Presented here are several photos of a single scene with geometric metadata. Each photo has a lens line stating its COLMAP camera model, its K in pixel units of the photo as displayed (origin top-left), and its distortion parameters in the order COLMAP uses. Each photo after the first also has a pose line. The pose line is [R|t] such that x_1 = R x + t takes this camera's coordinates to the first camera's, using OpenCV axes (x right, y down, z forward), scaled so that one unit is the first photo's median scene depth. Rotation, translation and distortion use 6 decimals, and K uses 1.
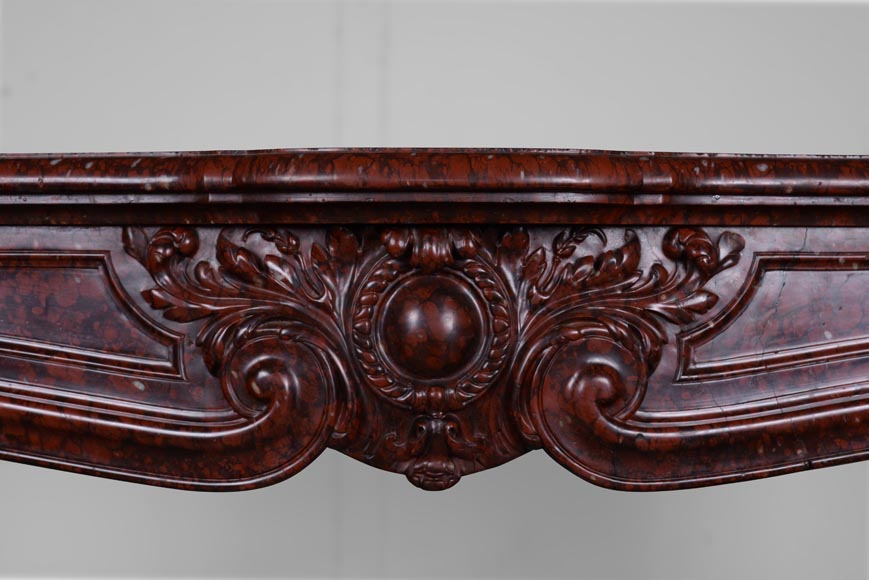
lens RADIAL K [[1376.4, 0, 444.6], [0, 1376.4, 306.5], [0, 0, 1]] dist [-0.150010, 0.000000]
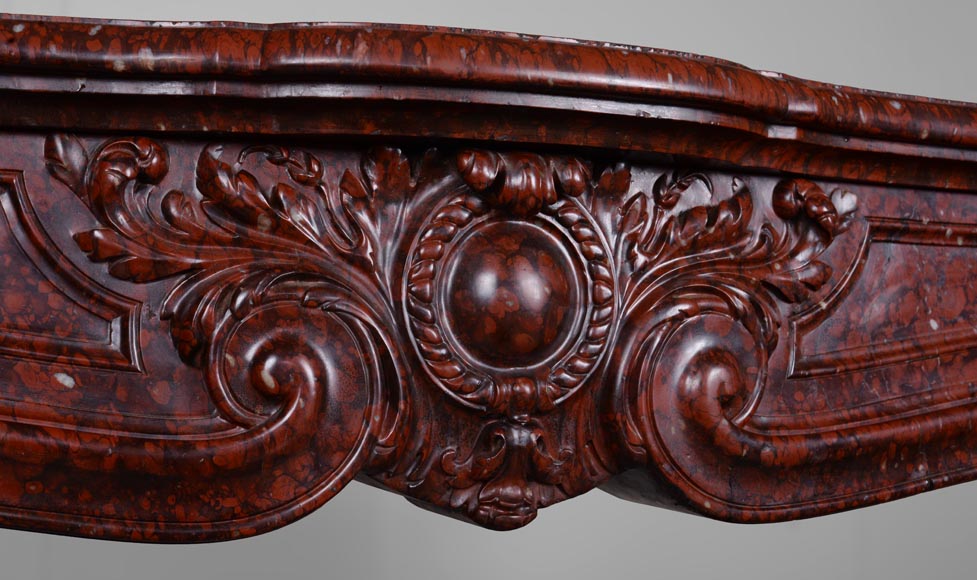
lens RADIAL K [[1506.9, 0, 475.6], [0, 1506.9, 278.9], [0, 0, 1]] dist [-0.138813, 0.000000]
pose [[0.934633, 0.028648, 0.354457, -0.298562], [0.007579, 0.994919, -0.100395, 0.083800], [-0.355532, 0.096519, 0.929667, 0.280397]]
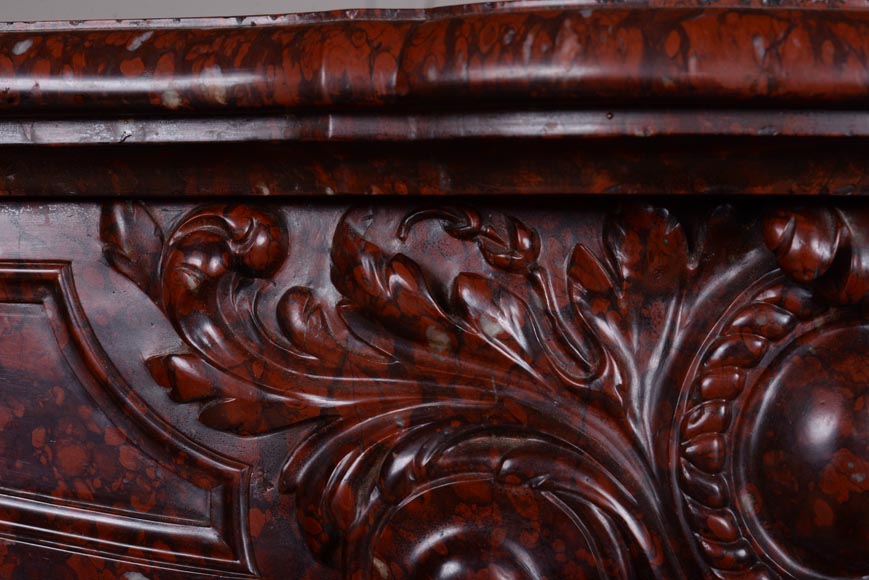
lens RADIAL K [[1376.4, 0, 434.3], [0, 1376.4, 291.1], [0, 0, 1]] dist [-0.150010, 0.000000]
pose [[0.999680, 0.003498, 0.025059, -0.147009], [-0.002993, 0.999792, -0.020183, -0.024019], [-0.025124, 0.020102, 0.999482, 0.590188]]
